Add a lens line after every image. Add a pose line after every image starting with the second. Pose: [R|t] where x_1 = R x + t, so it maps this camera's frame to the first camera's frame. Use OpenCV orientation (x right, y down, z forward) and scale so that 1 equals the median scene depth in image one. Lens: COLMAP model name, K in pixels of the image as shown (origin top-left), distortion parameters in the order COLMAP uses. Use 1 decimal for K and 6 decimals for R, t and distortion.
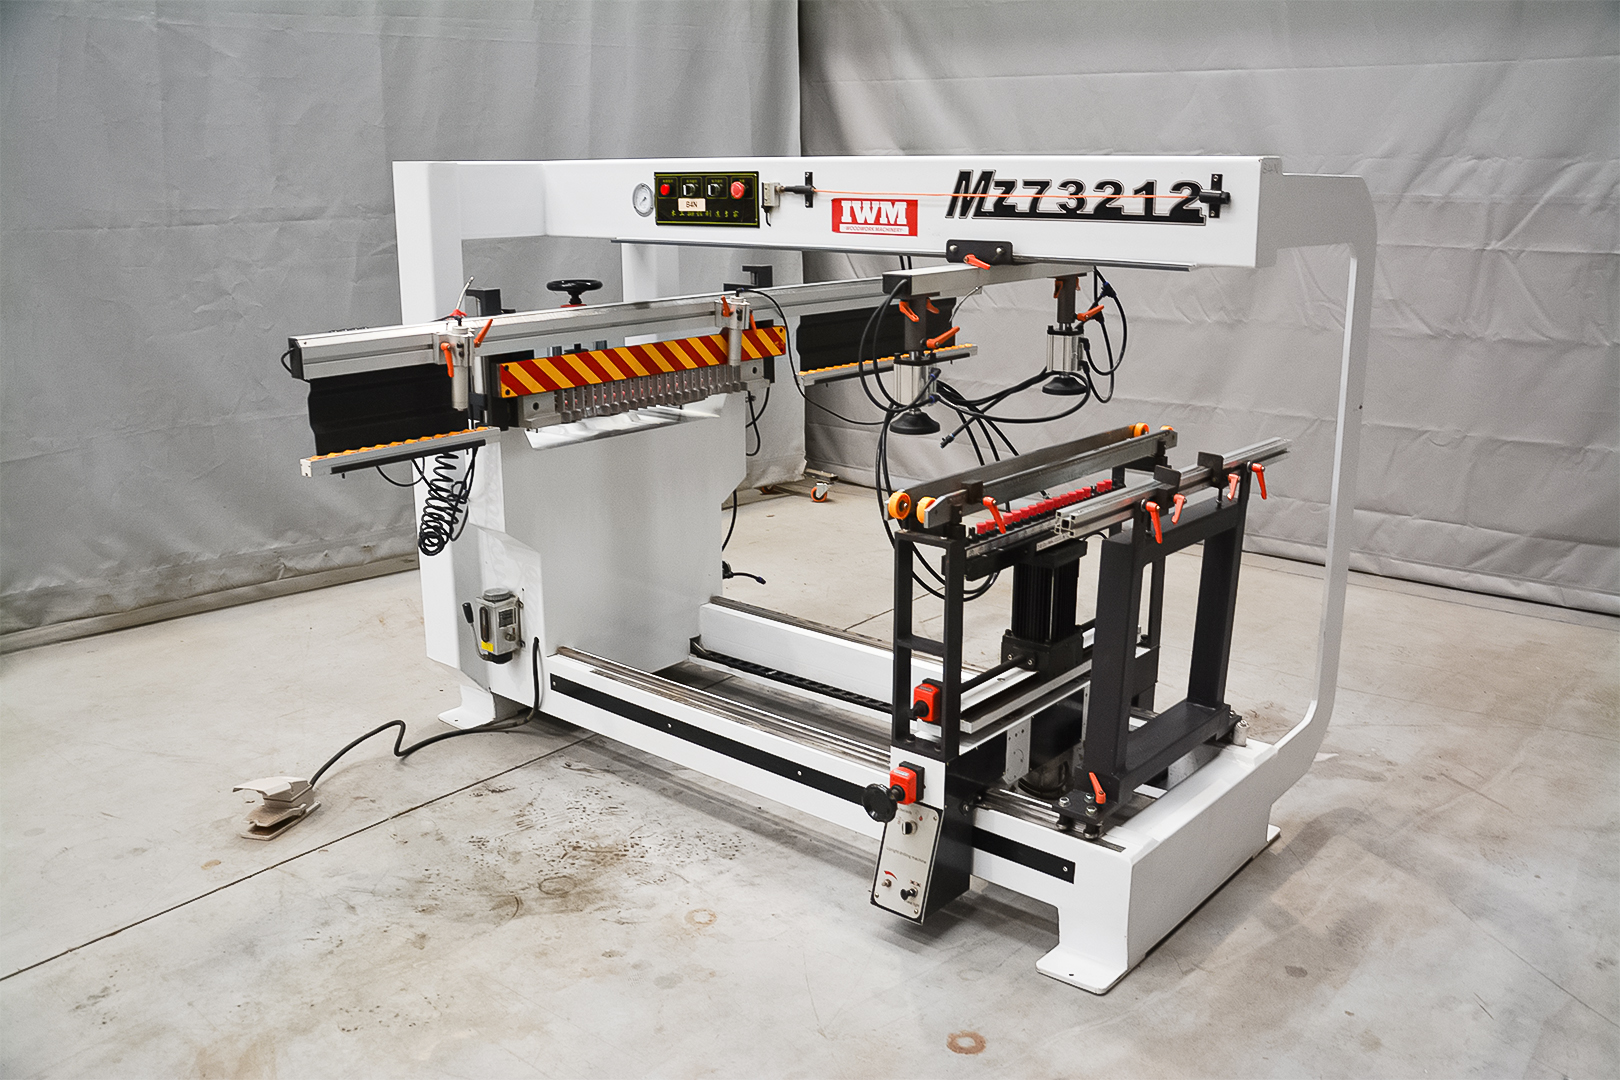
lens RADIAL K [[1404.4, 0, 810.0], [0, 1404.4, 540.0], [0, 0, 1]] dist [-0.119958, 0.151360]
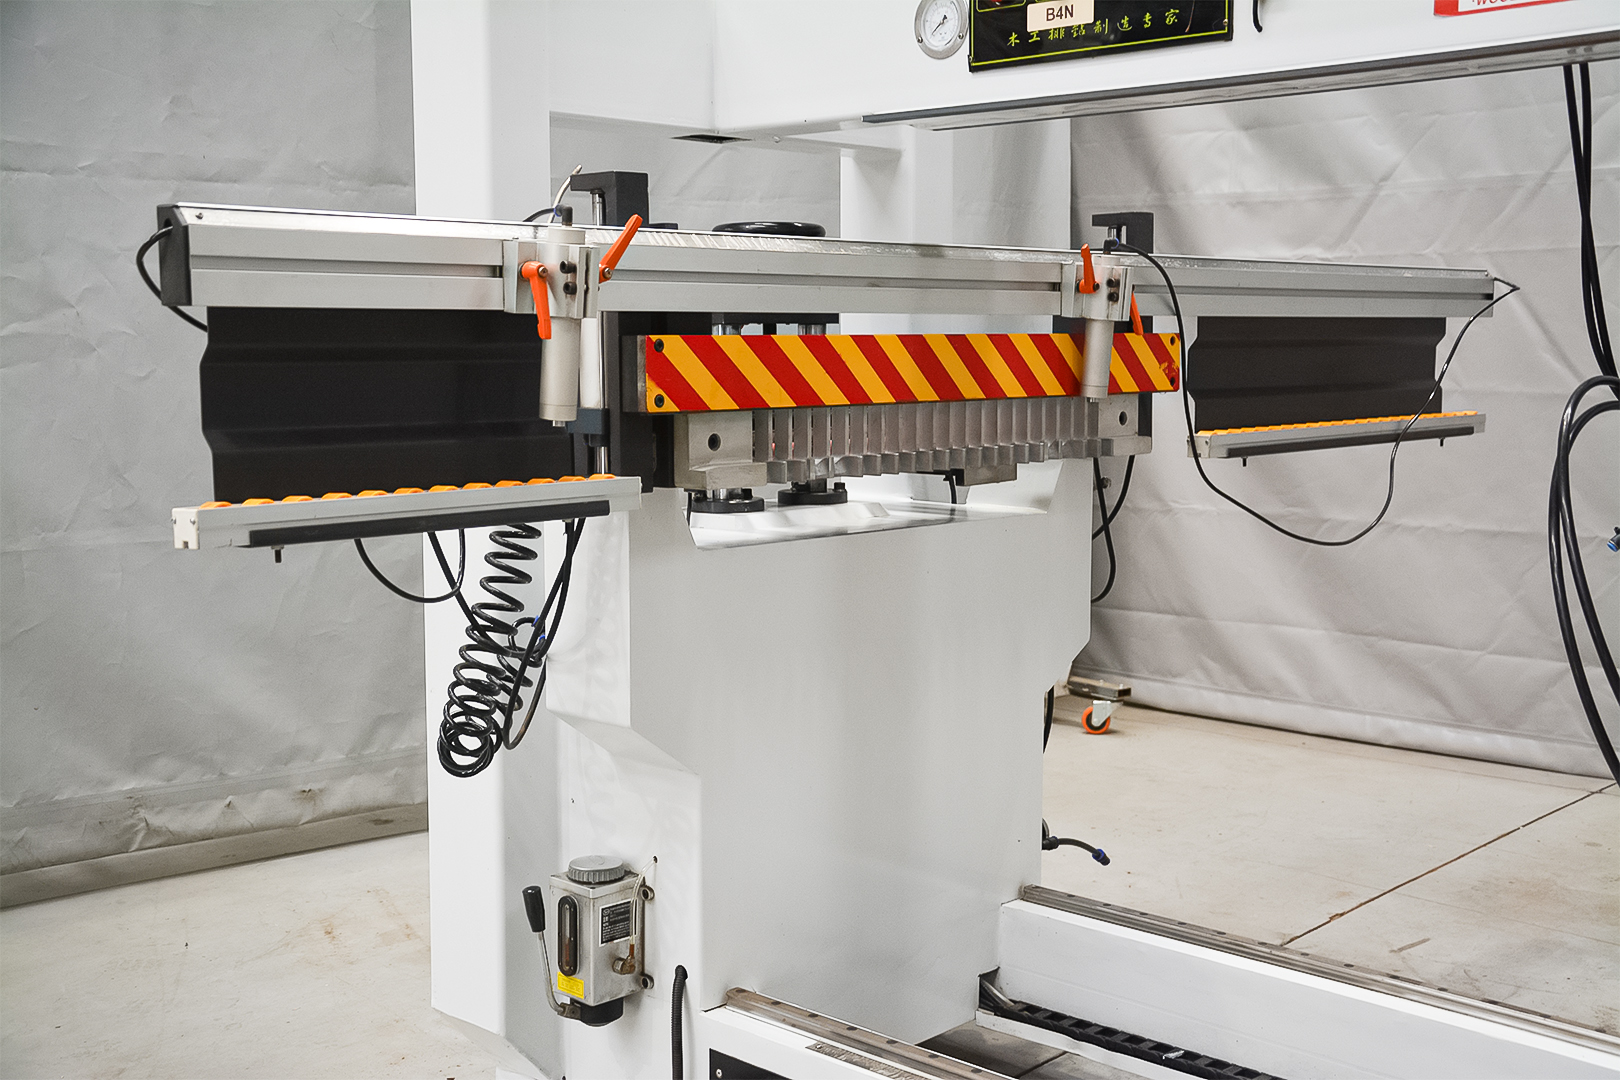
lens RADIAL K [[1911.7, 0, 816.2], [0, 1911.7, 546.2], [0, 0, 1]] dist [-0.010866, 0.403024]
pose [[0.998890, 0.007965, -0.046425, -0.144824], [-0.014840, 0.988623, -0.149684, 0.031462], [0.044705, 0.150207, 0.987643, 0.429179]]
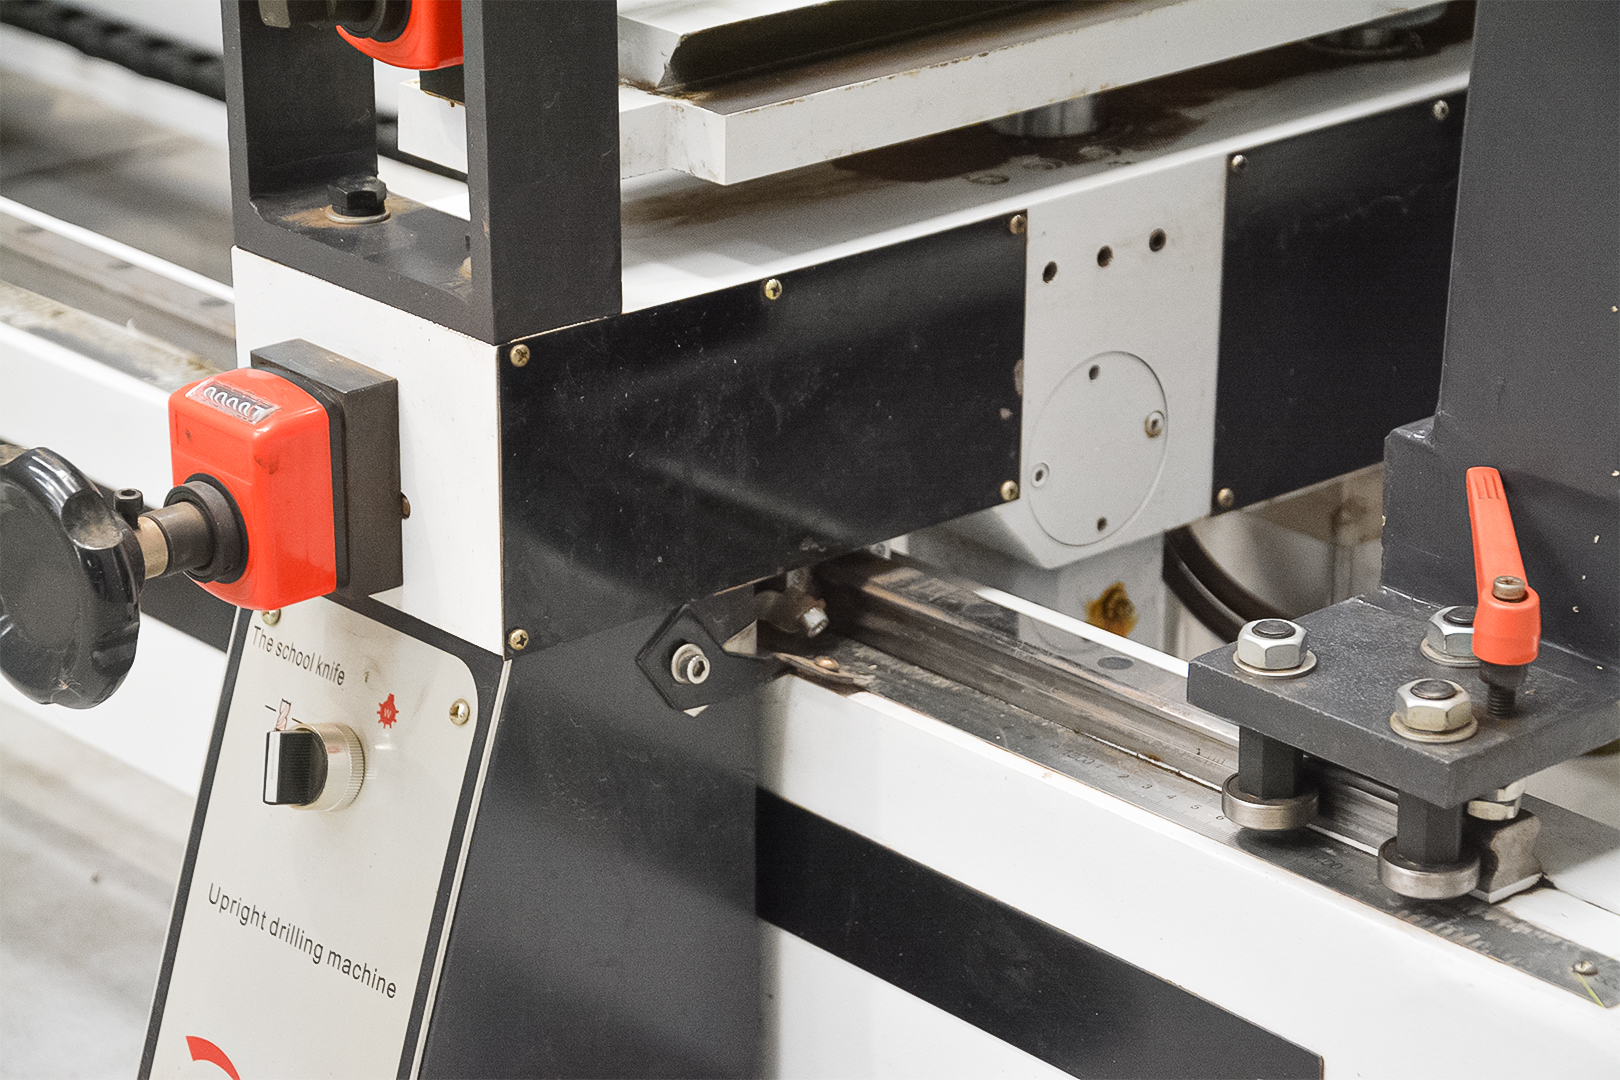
lens RADIAL K [[4642.2, 0, 809.2], [0, 4642.2, 570.6], [0, 0, 1]] dist [0.694793, 0.488536]
pose [[0.991484, 0.054356, -0.118340, 0.163865], [-0.041524, 0.993248, 0.108324, 0.108594], [0.123429, -0.102488, 0.987047, 0.425270]]
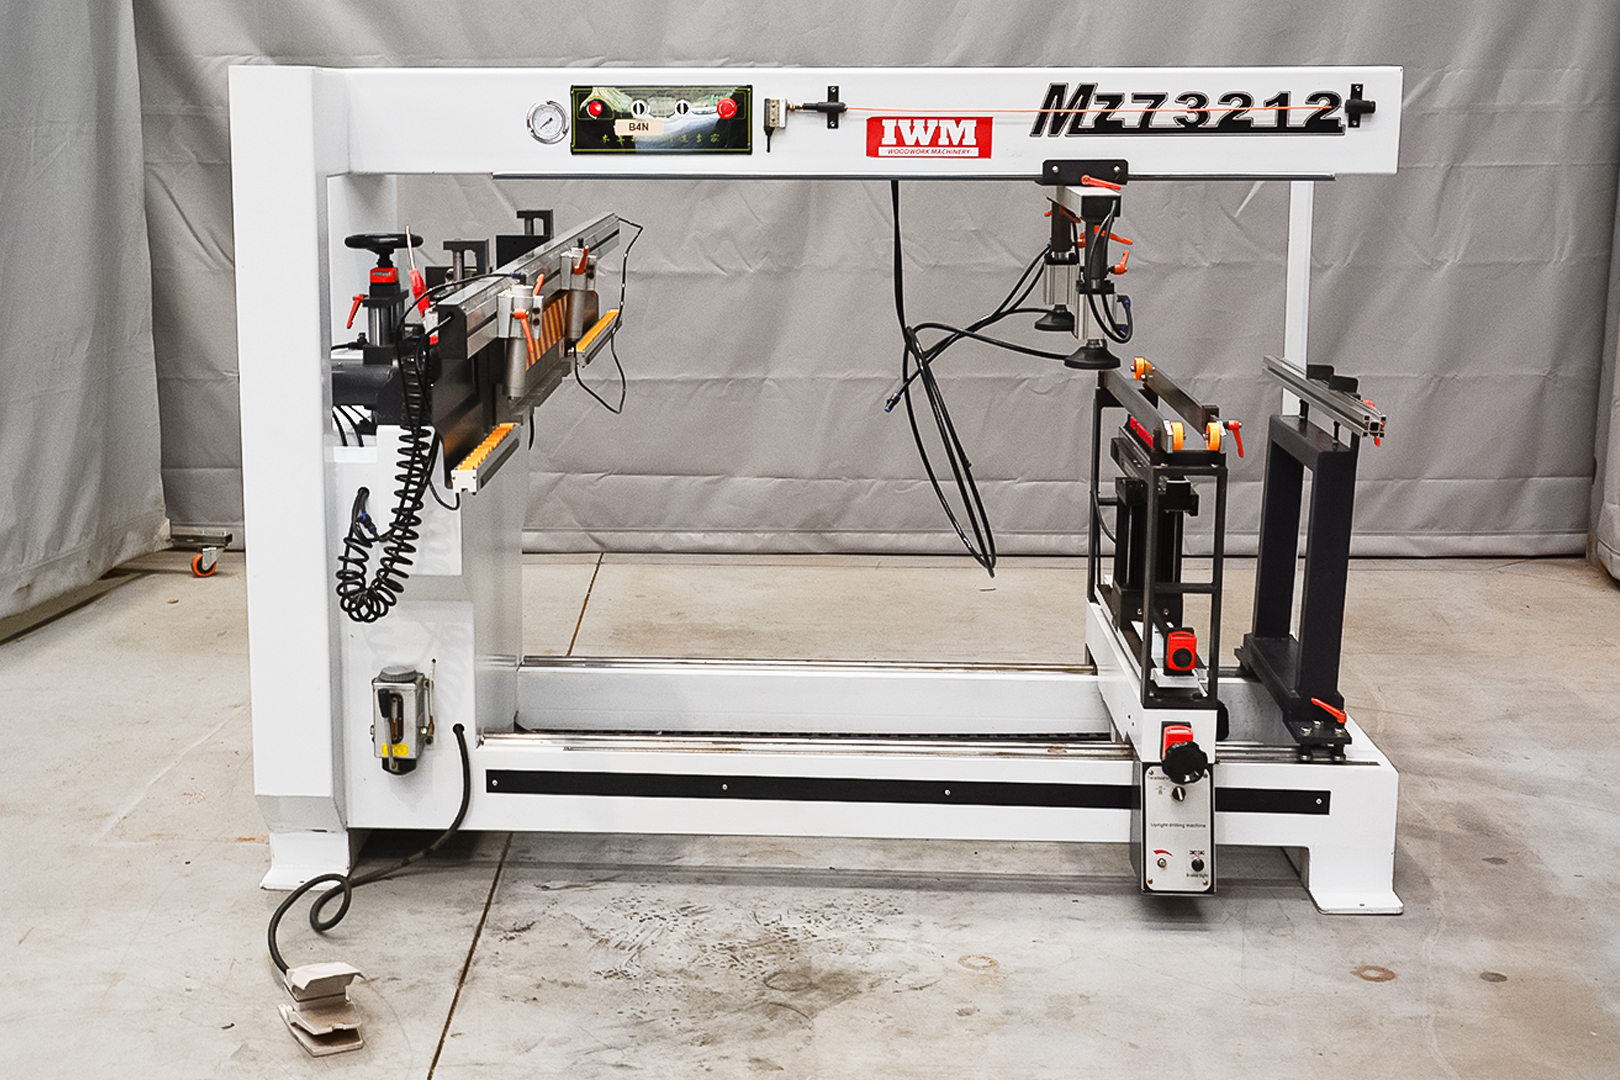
lens RADIAL K [[2286.7, 0, 687.2], [0, 2286.7, 498.1], [0, 0, 1]] dist [-0.006950, 0.325925]
pose [[0.795376, -0.105100, 0.596935, -0.920920], [0.154108, 0.987553, -0.031463, 0.011581], [-0.586198, 0.117018, 0.801673, -0.026964]]
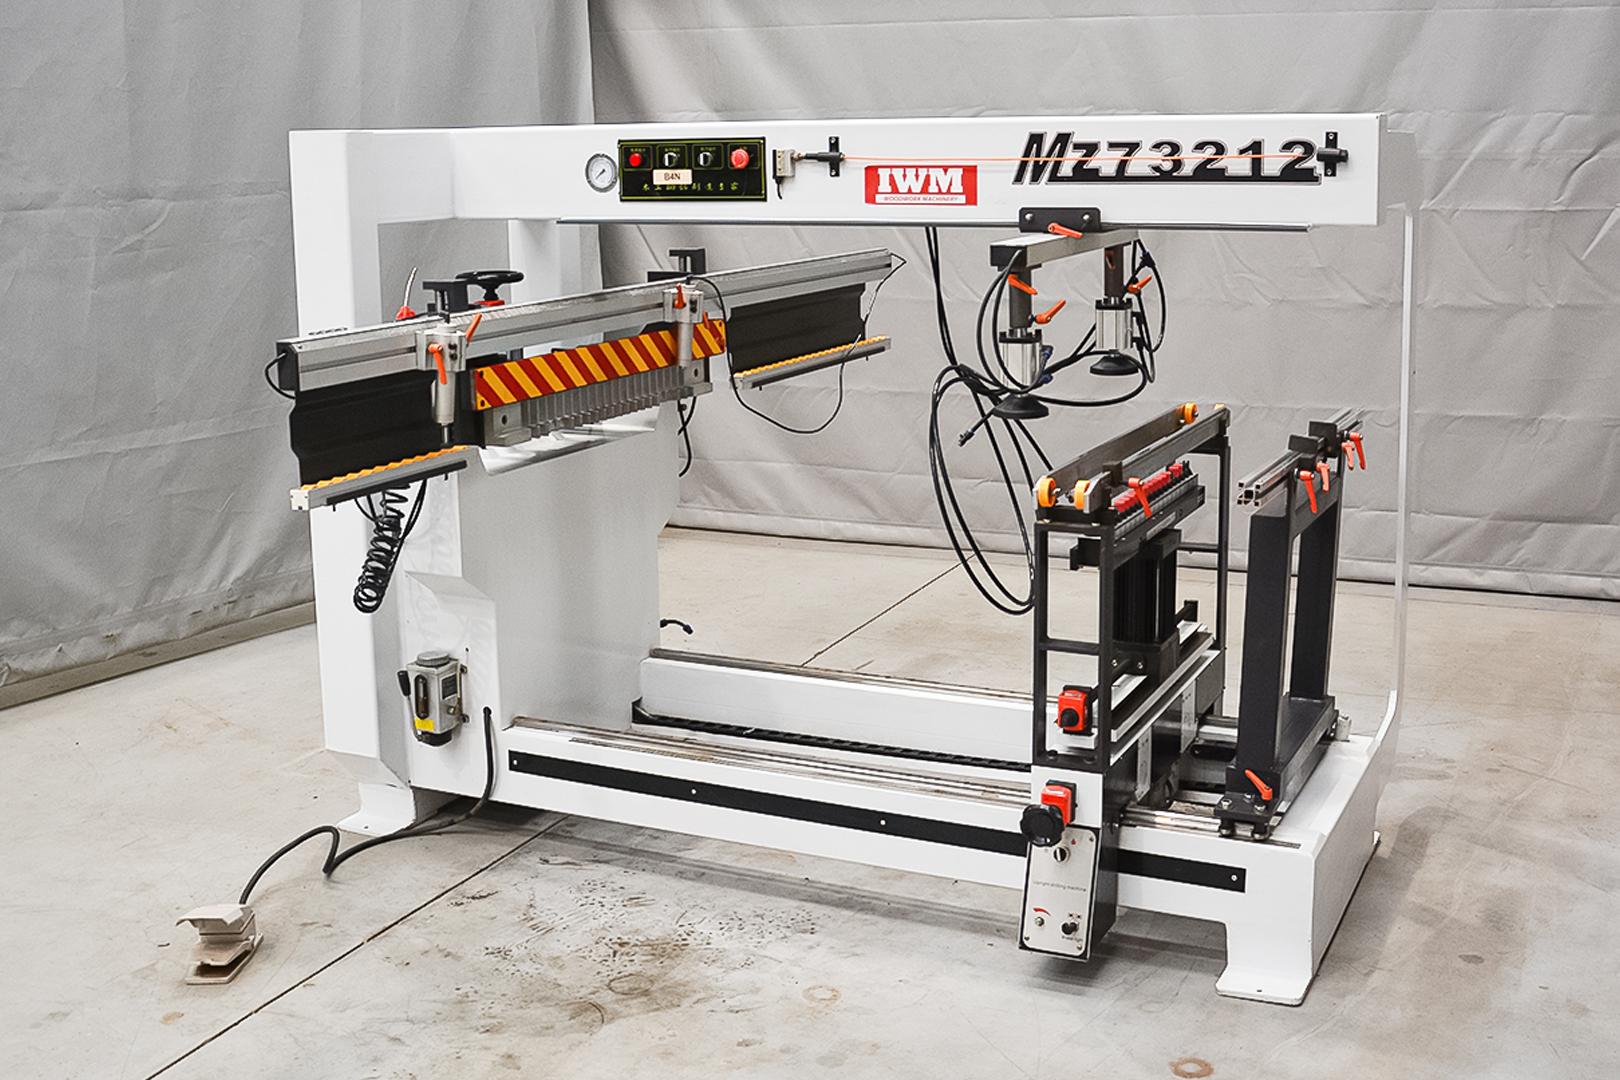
lens RADIAL K [[1891.7, 0, 812.3], [0, 1891.7, 457.9], [0, 0, 1]] dist [-0.120554, 0.160849]
pose [[0.967178, -0.055365, 0.247993, -0.321298], [0.077789, 0.993629, -0.081546, 0.034347], [-0.241899, 0.098161, 0.965324, -0.129667]]
